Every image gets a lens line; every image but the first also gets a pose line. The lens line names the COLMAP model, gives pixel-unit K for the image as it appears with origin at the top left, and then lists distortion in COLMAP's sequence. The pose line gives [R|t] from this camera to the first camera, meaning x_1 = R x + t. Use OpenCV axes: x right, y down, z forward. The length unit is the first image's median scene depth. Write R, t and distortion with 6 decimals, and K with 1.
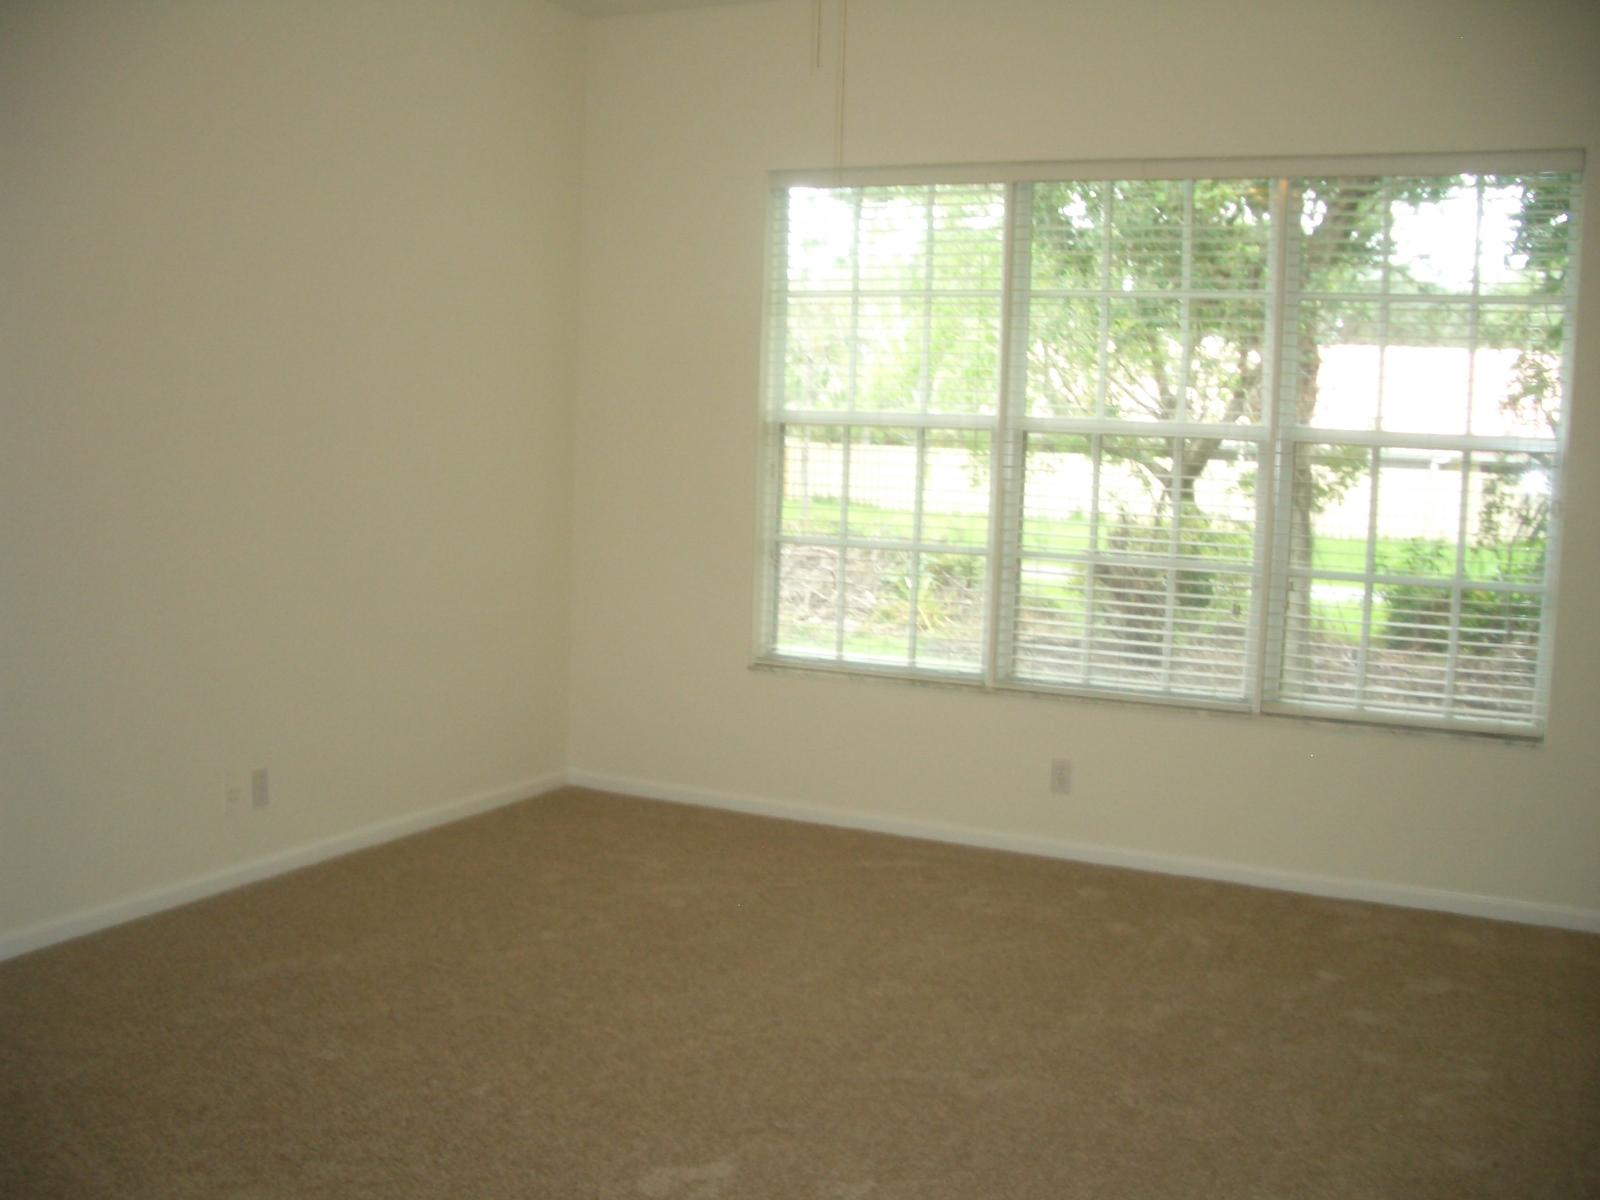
lens RADIAL K [[1585.9, 0, 800.0], [0, 1585.9, 600.0], [0, 0, 1]] dist [-0.153346, 0.016676]
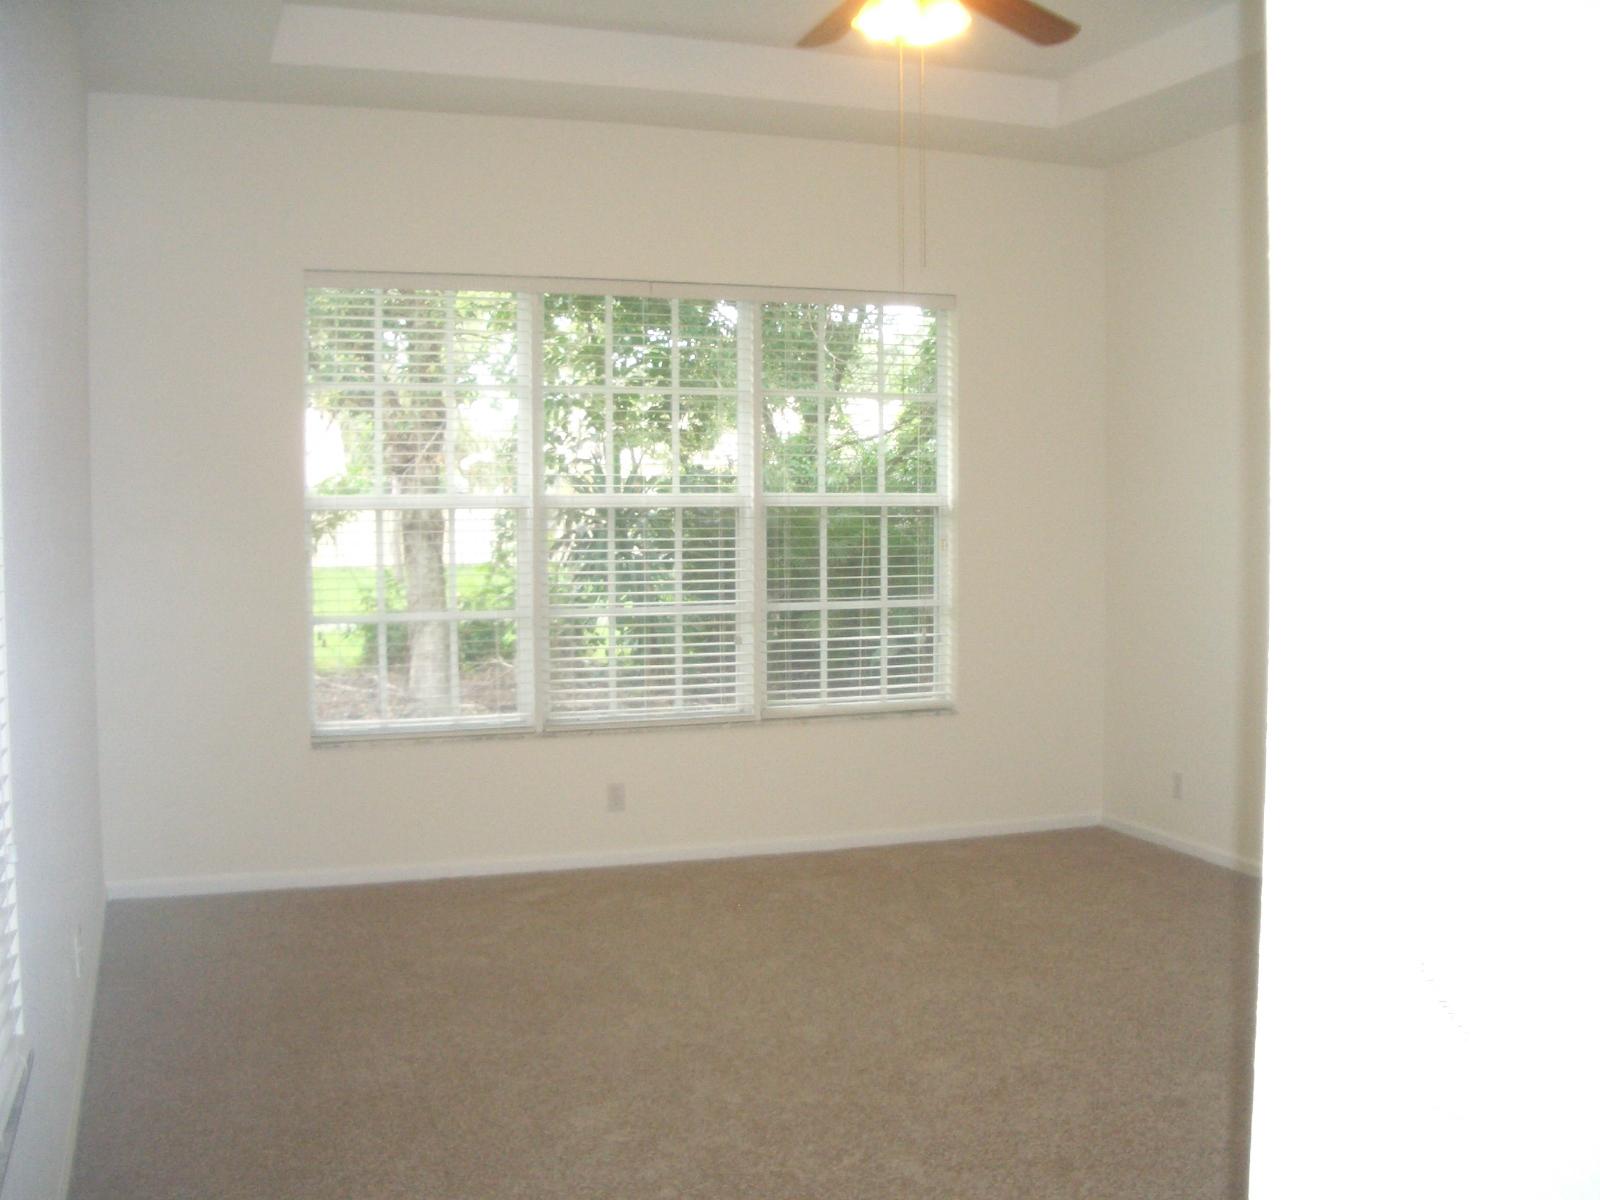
lens RADIAL K [[1585.9, 0, 800.0], [0, 1585.9, 600.0], [0, 0, 1]] dist [-0.153346, 0.016676]
pose [[0.693366, -0.079287, 0.716210, -0.582973], [0.097227, 0.995133, 0.016039, -0.041244], [-0.713996, 0.058514, 0.697701, 0.067499]]
